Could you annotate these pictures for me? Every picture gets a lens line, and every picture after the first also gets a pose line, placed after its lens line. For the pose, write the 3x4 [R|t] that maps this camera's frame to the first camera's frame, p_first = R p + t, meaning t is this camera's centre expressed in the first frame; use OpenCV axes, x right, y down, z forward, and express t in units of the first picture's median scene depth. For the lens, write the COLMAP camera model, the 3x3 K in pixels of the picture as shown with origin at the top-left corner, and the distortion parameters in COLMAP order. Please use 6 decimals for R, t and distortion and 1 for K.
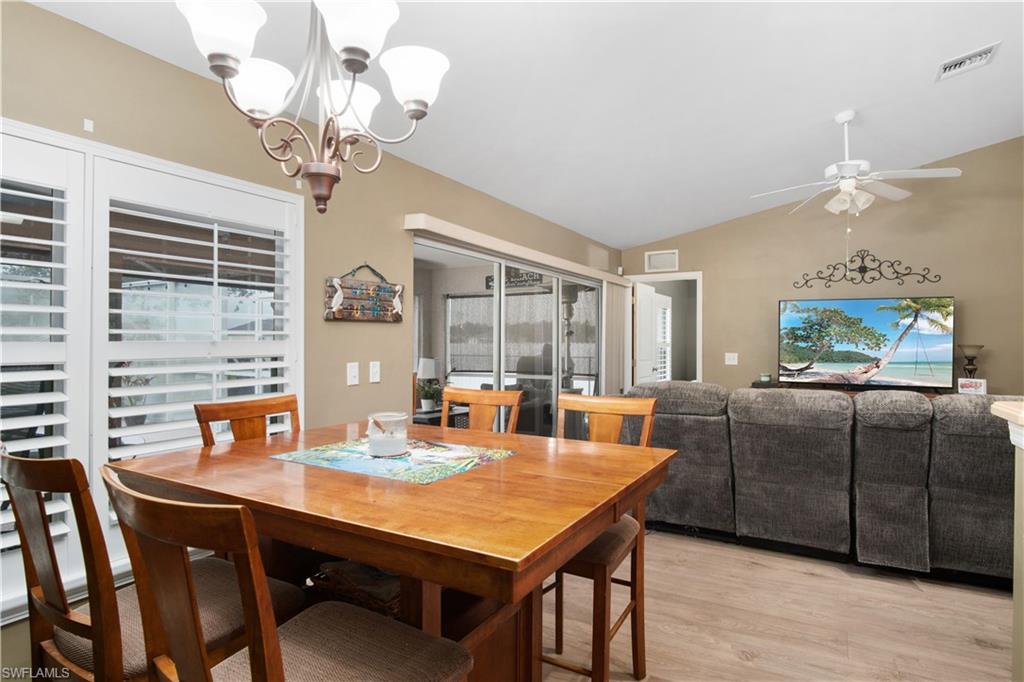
lens RADIAL K [[551.1, 0, 510.8], [0, 551.1, 337.7], [0, 0, 1]] dist [-0.023320, 0.003951]
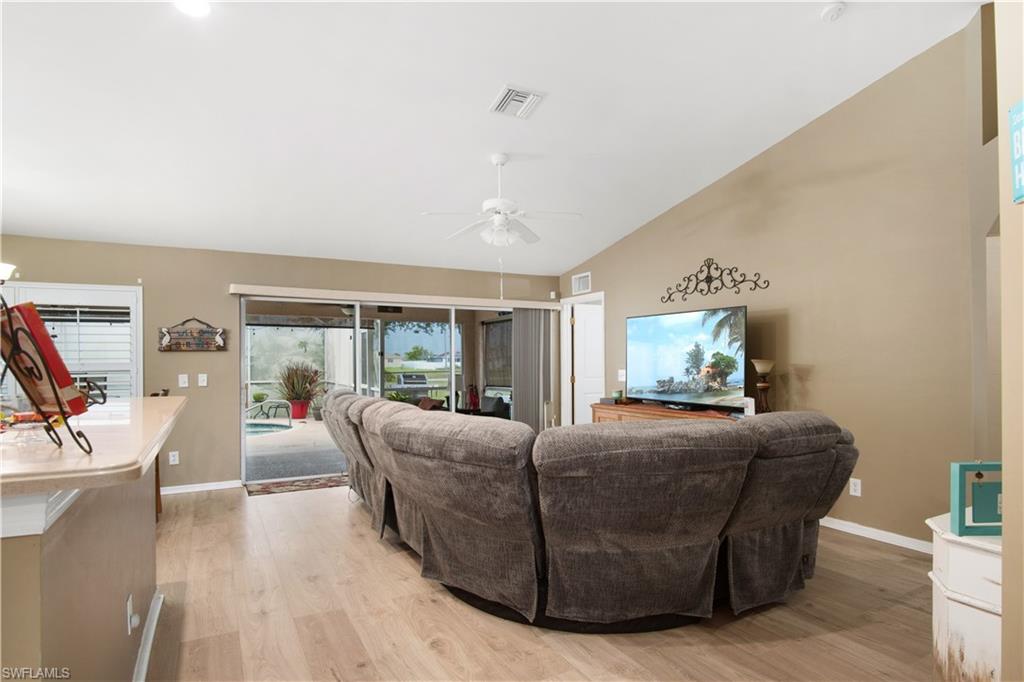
lens RADIAL K [[551.1, 0, 511.3], [0, 551.1, 356.1], [0, 0, 1]] dist [-0.023320, 0.003951]
pose [[0.849243, -0.014206, -0.527812, 1.222403], [0.013242, 0.999897, -0.005607, 0.007753], [0.527837, -0.002228, 0.849343, 0.051353]]
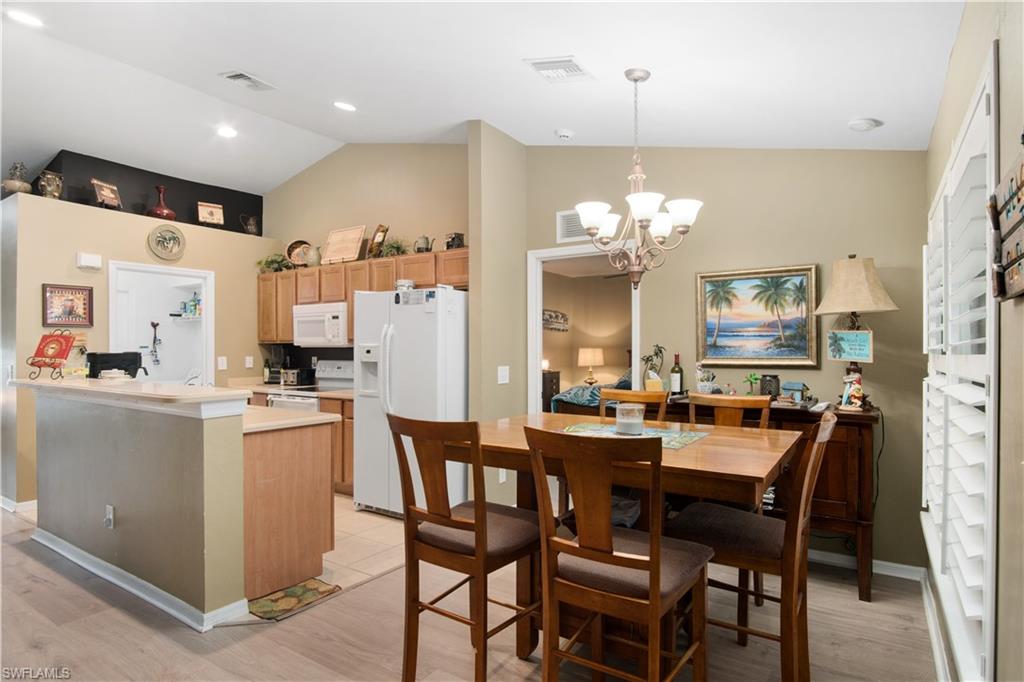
lens RADIAL K [[551.1, 0, 515.3], [0, 551.1, 348.5], [0, 0, 1]] dist [-0.023320, 0.003951]
pose [[-0.997865, -0.006650, 0.064966, 0.003103], [-0.007274, 0.999930, -0.009374, 0.004766], [-0.064899, -0.009826, -0.997843, 1.048952]]
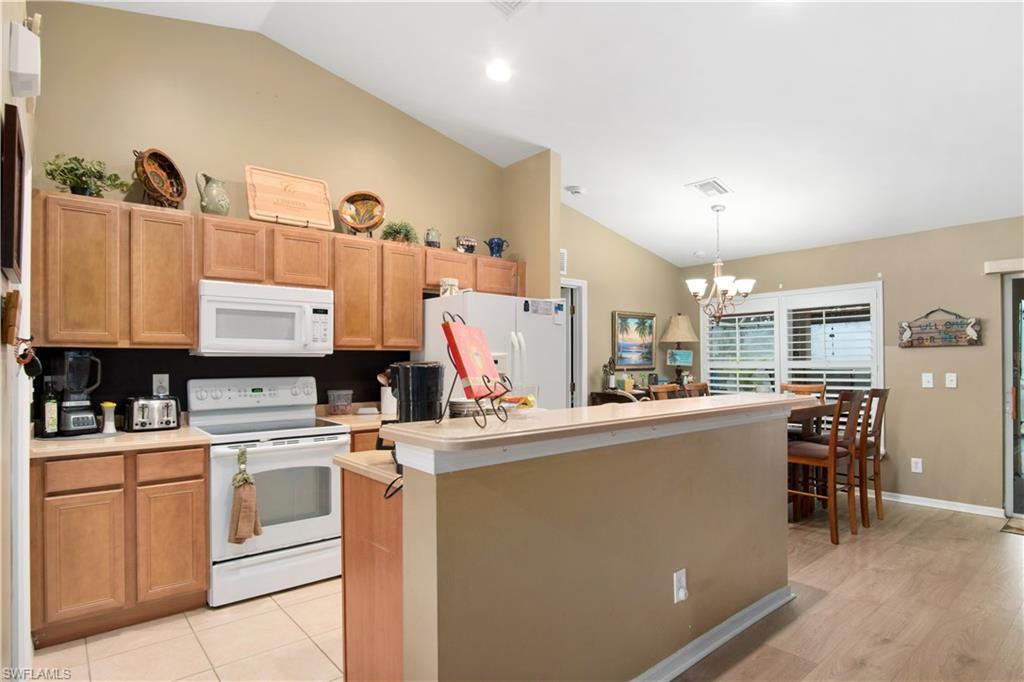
lens RADIAL K [[551.1, 0, 515.2], [0, 551.1, 361.0], [0, 0, 1]] dist [-0.023320, 0.003951]
pose [[-0.335564, -0.005567, -0.942001, 1.247222], [0.009568, 0.999911, -0.009318, 0.010319], [0.941969, -0.012140, -0.335481, 0.330600]]
